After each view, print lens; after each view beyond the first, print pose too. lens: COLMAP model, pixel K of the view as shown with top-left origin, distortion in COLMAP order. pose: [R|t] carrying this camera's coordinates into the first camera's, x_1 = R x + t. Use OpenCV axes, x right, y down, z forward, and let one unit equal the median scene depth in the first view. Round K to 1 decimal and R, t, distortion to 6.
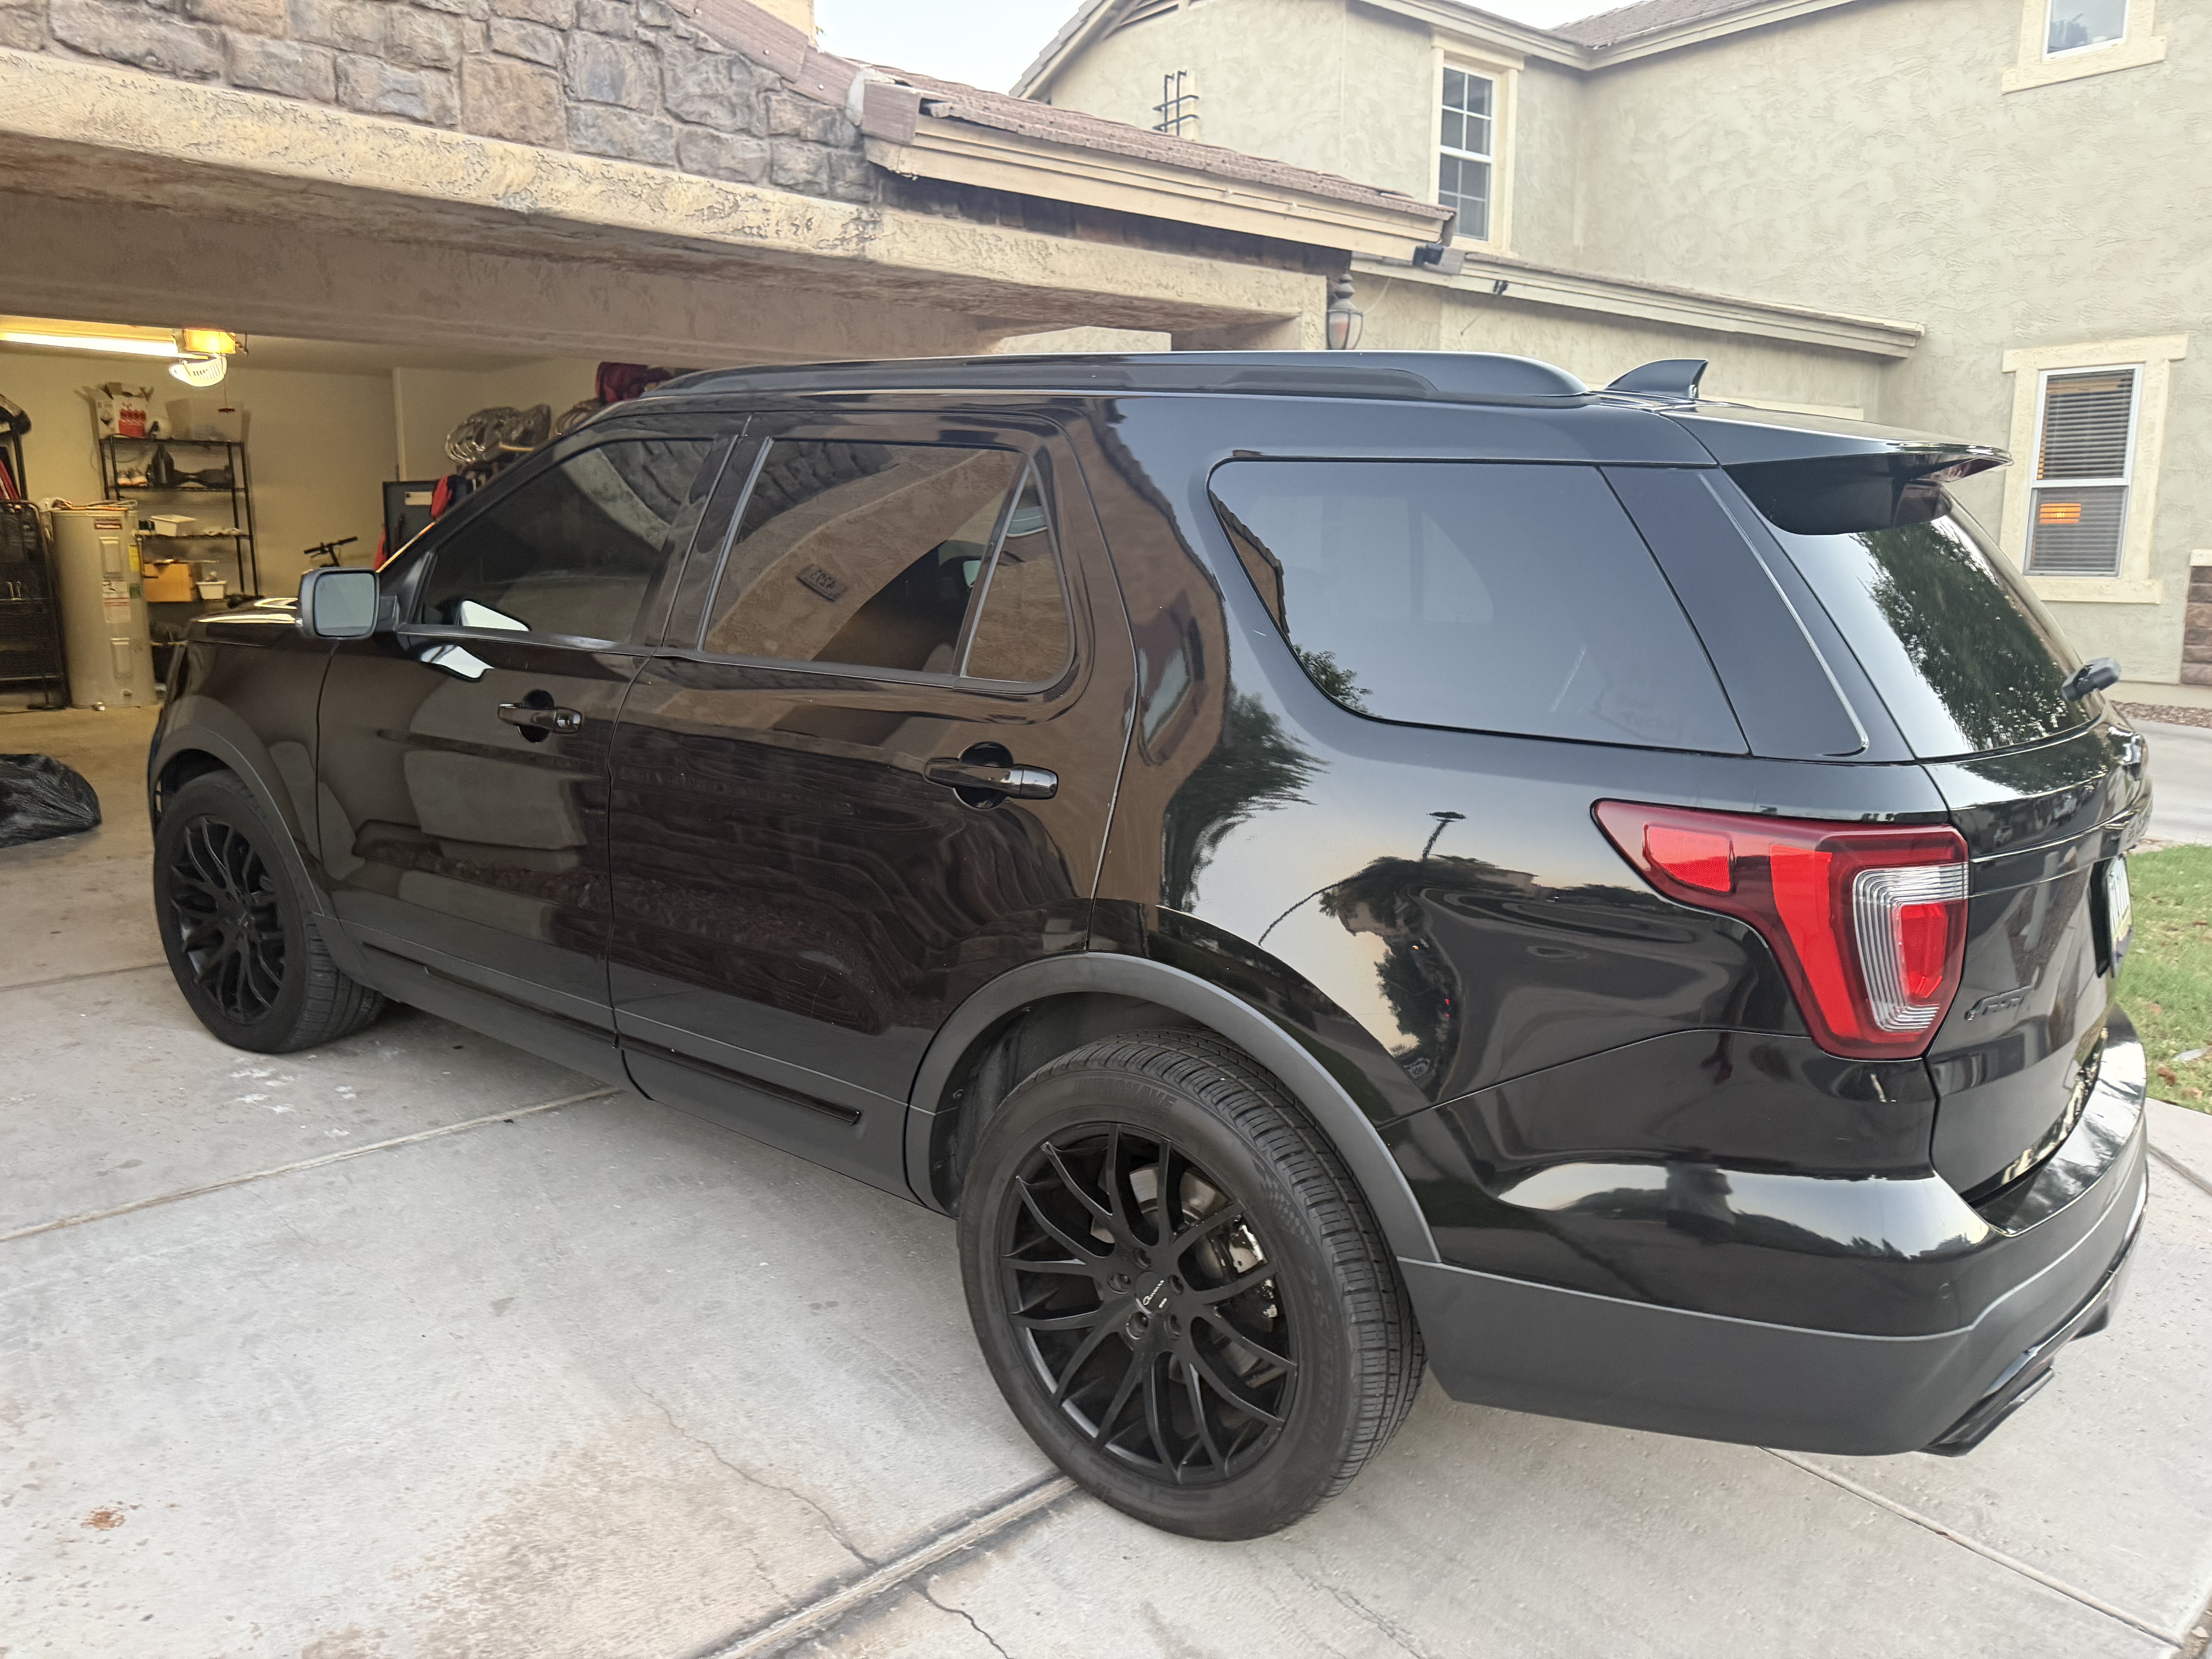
lens RADIAL K [[1533.5, 0, 1098.4], [0, 1533.5, 828.4], [0, 0, 1]] dist [0.012103, -0.016568]
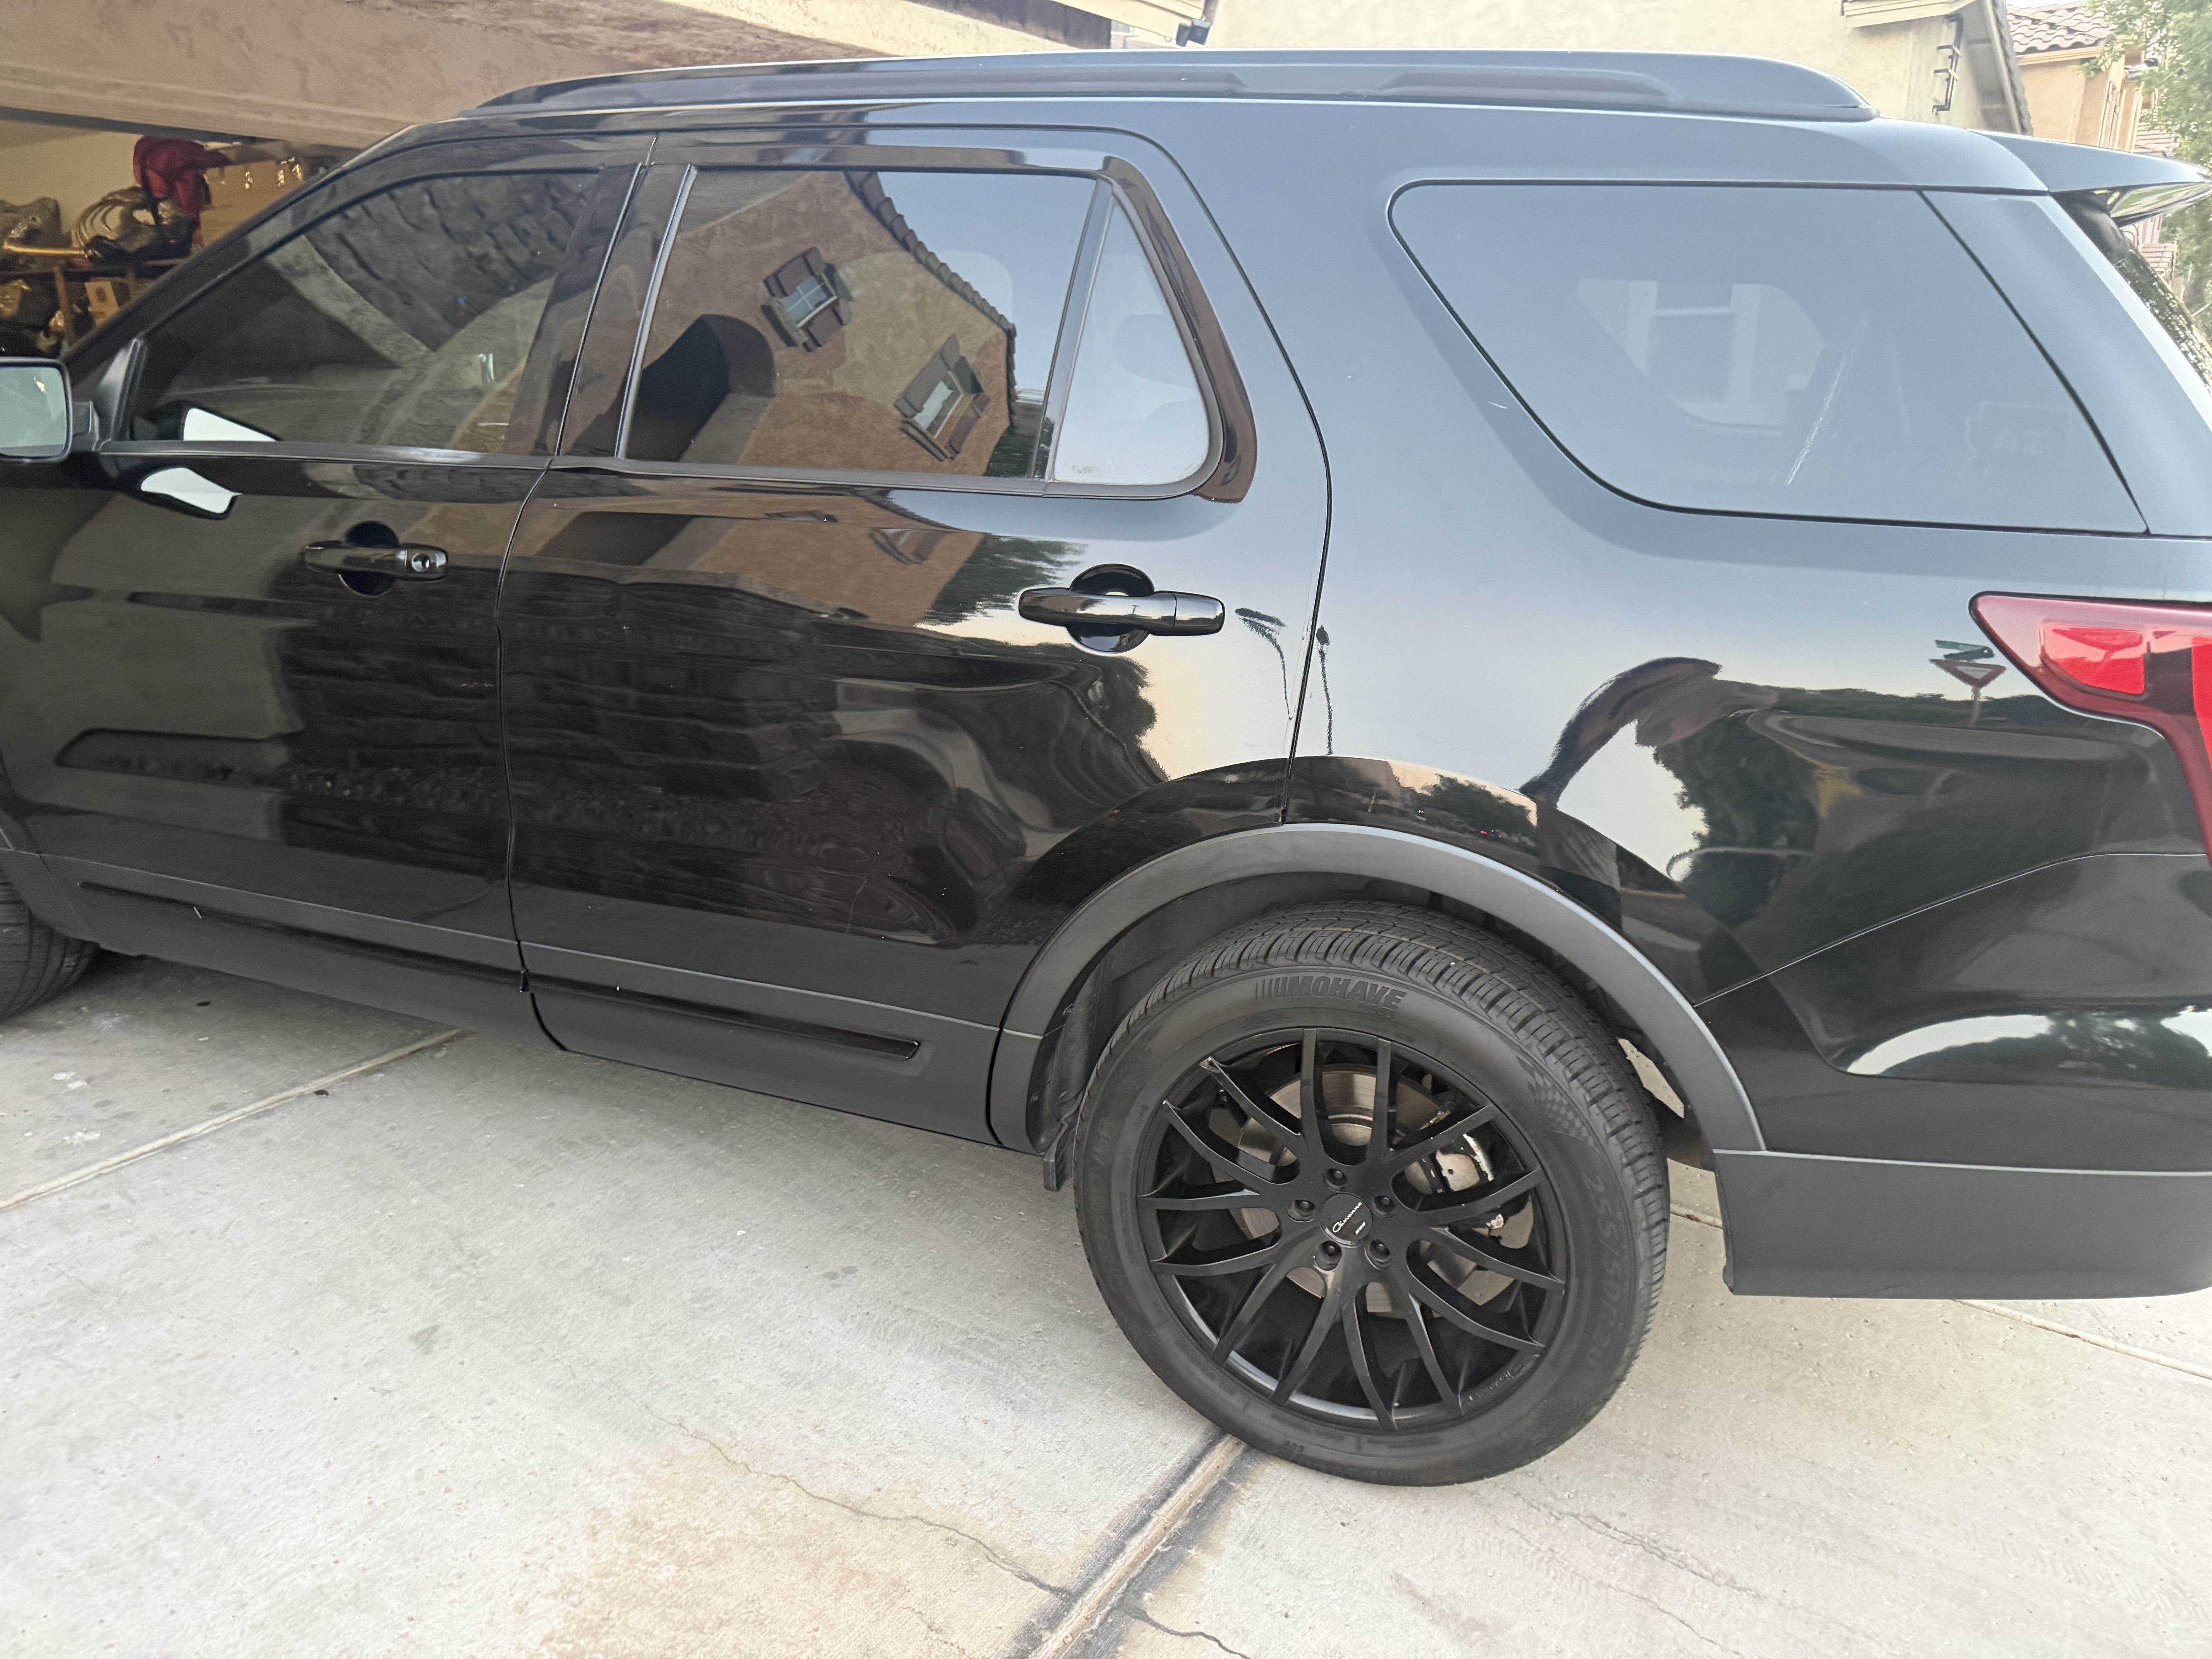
lens RADIAL K [[1533.5, 0, 1125.0], [0, 1533.5, 846.8], [0, 0, 1]] dist [0.012103, -0.016568]
pose [[0.963925, -0.081715, 0.253319, -0.262182], [0.053416, 0.991735, 0.116652, -0.004208], [-0.260758, -0.098913, 0.960324, 0.229123]]
